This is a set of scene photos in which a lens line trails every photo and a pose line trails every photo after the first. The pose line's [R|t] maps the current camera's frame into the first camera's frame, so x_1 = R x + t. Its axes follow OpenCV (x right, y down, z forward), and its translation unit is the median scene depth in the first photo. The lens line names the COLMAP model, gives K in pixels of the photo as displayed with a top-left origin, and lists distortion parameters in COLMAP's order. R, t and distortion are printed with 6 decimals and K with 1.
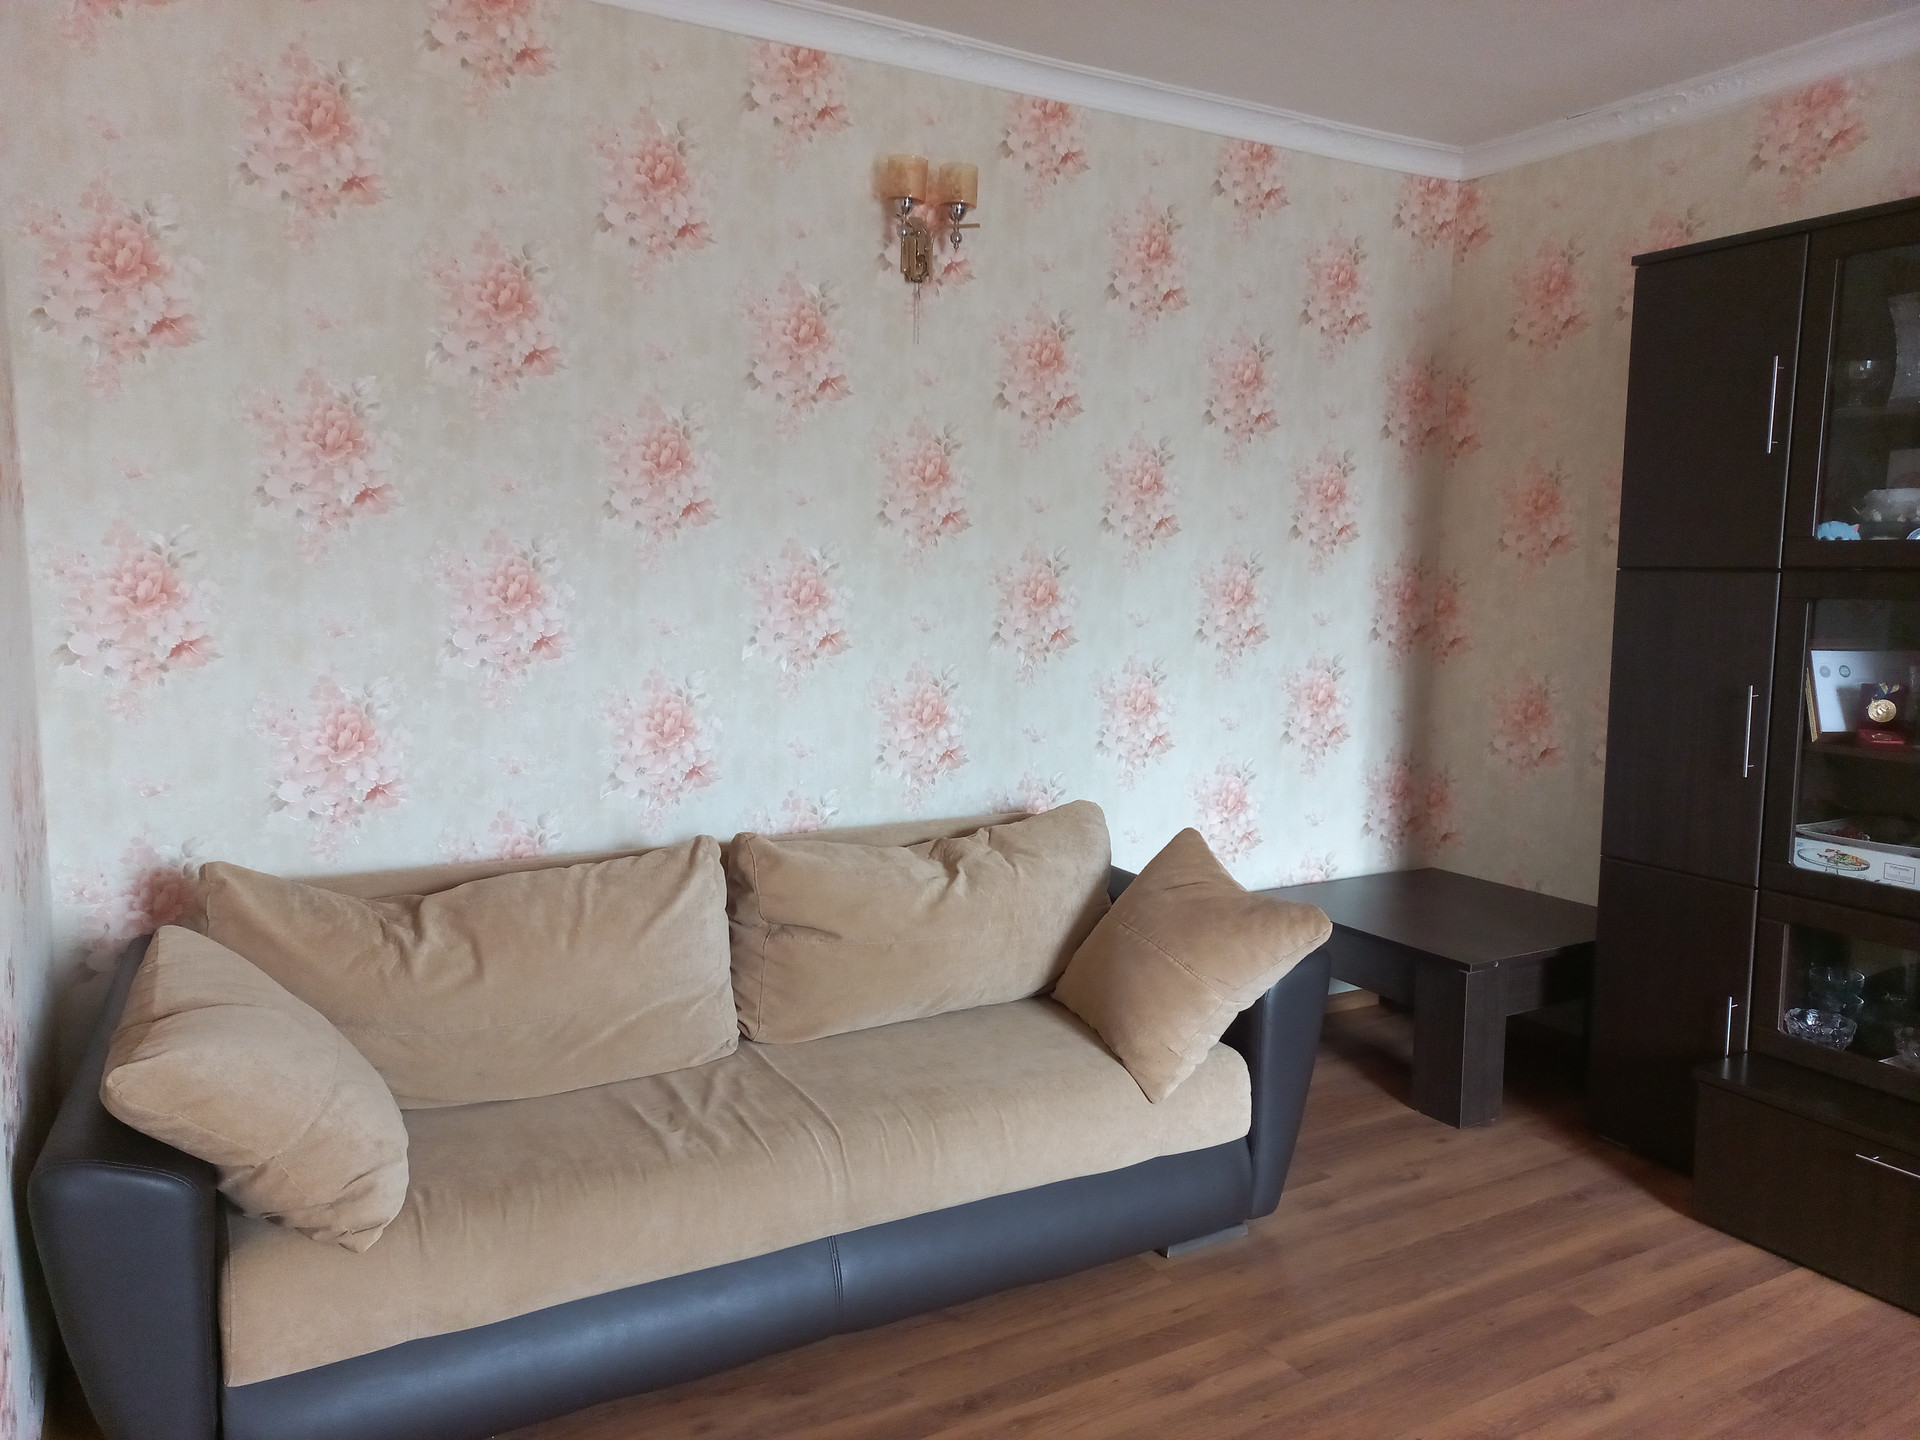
lens RADIAL K [[1371.9, 0, 1025.2], [0, 1371.9, 713.7], [0, 0, 1]] dist [0.058074, -0.036518]
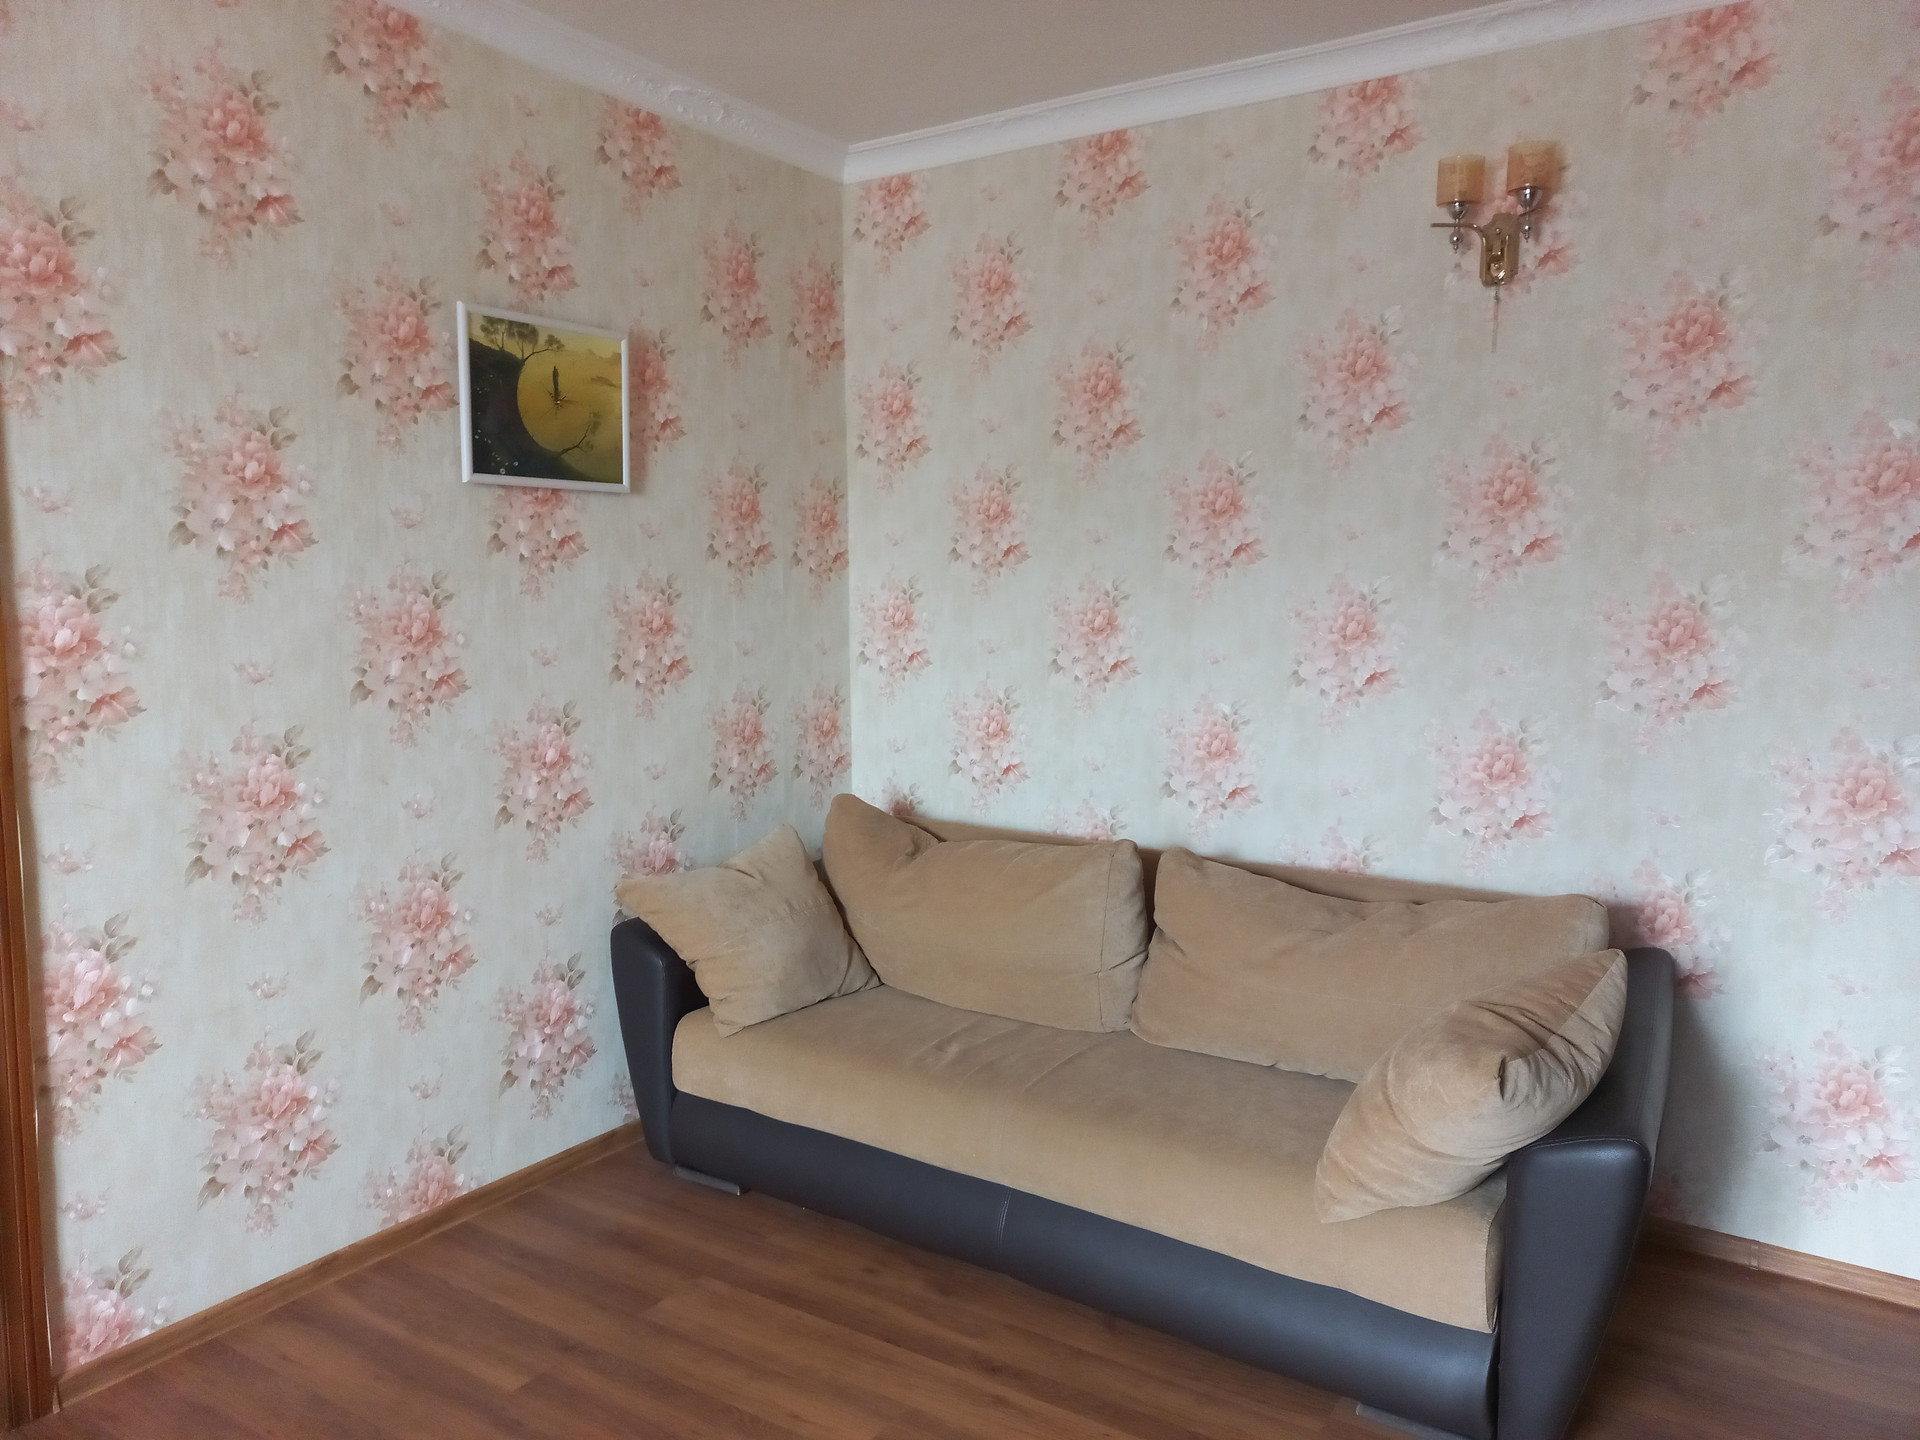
lens RADIAL K [[1371.9, 0, 944.6], [0, 1371.9, 713.4], [0, 0, 1]] dist [0.058074, -0.036518]
pose [[0.436852, 0.066981, -0.897036, 0.922366], [-0.086608, 0.995723, 0.032172, -0.043617], [0.895354, 0.063636, 0.440785, 0.480340]]
